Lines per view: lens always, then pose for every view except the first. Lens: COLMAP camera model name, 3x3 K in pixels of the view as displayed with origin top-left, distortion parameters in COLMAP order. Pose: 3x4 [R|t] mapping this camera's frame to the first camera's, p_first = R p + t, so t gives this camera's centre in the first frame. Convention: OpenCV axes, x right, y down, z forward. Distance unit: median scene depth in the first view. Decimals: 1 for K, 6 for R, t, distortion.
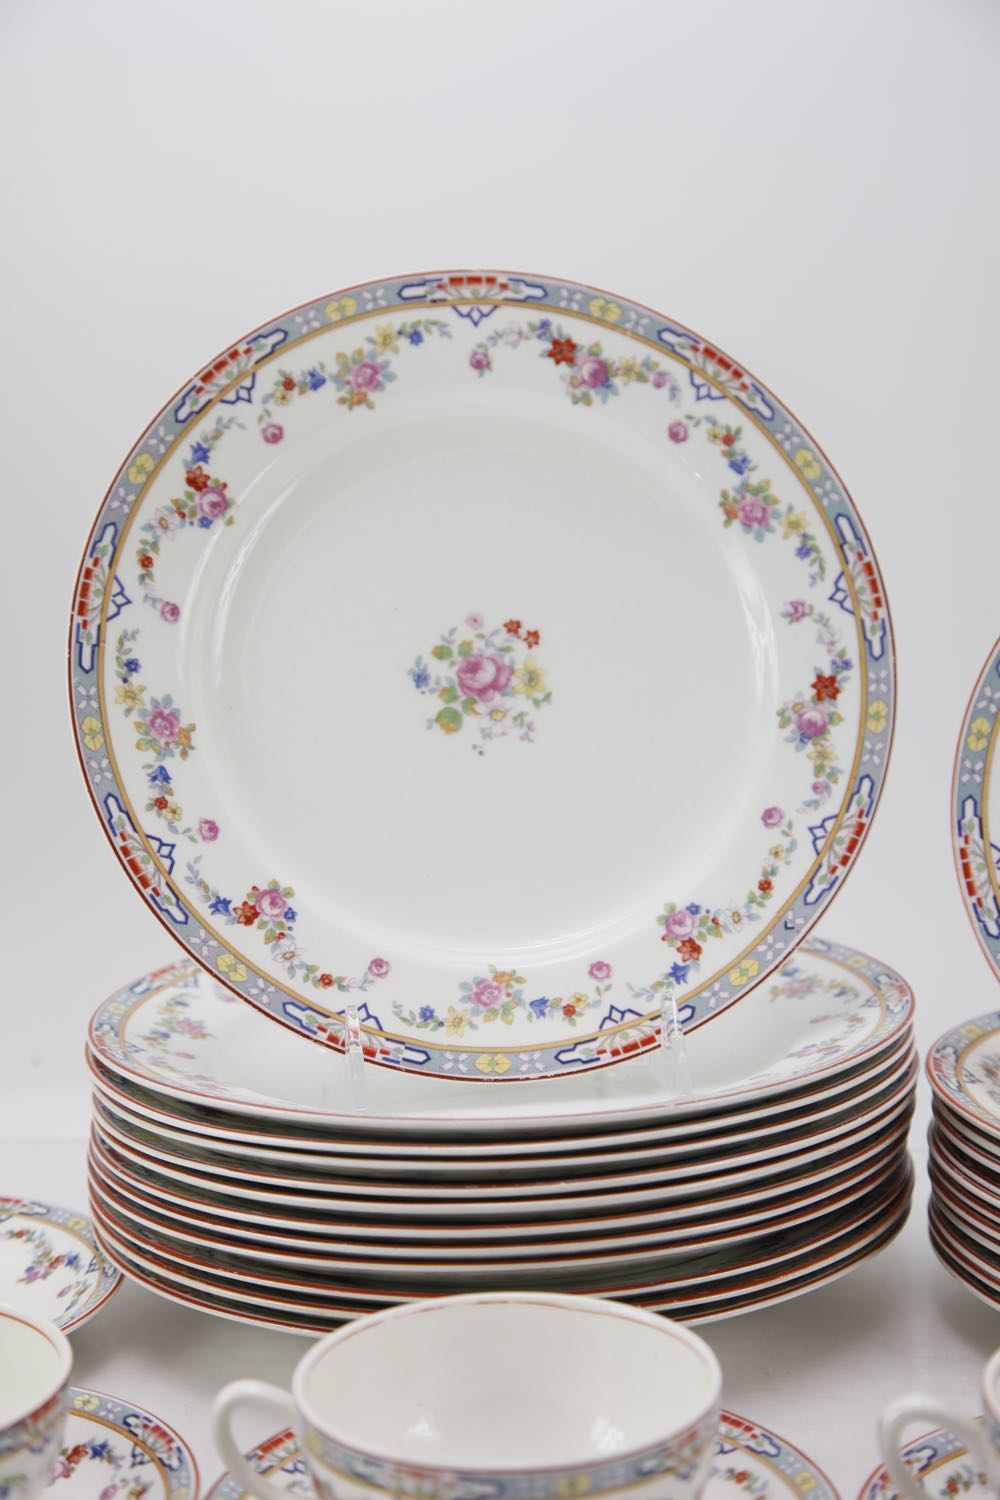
lens RADIAL K [[2428.9, 0, 500.0], [0, 2428.9, 750.0], [0, 0, 1]] dist [0.137708, 0.050459]
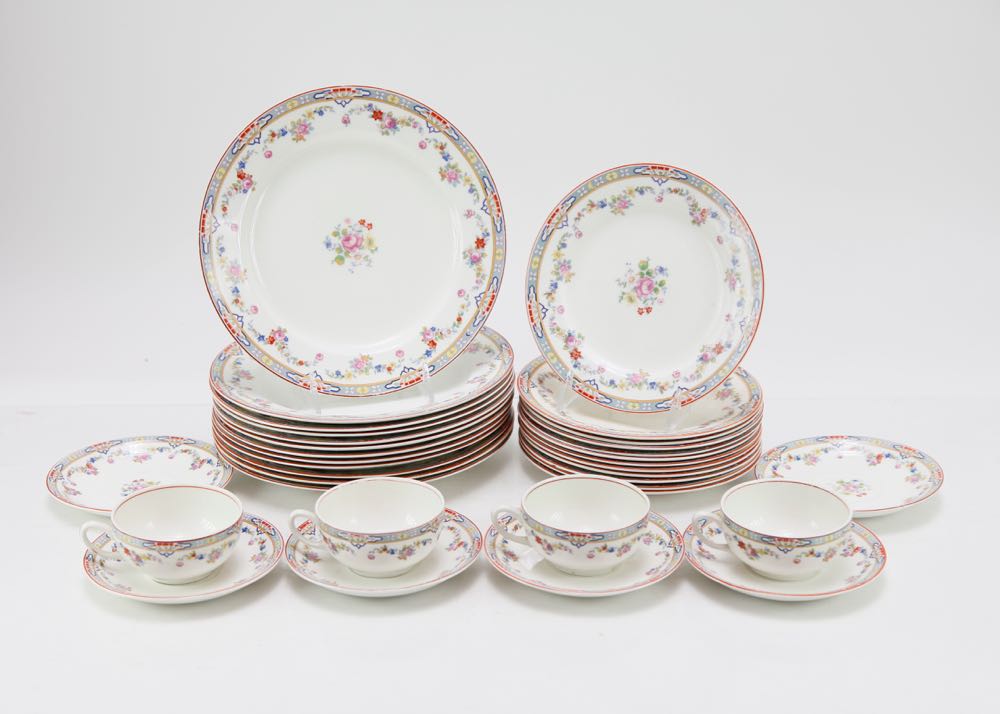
lens RADIAL K [[1902.8, 0, 500.0], [0, 1902.8, 357.0], [0, 0, 1]] dist [0.053455, 0.062929]
pose [[0.993169, -0.041717, 0.108975, -0.078237], [0.017028, 0.975726, 0.218331, -0.360556], [-0.115438, -0.214984, 0.969771, -1.061871]]
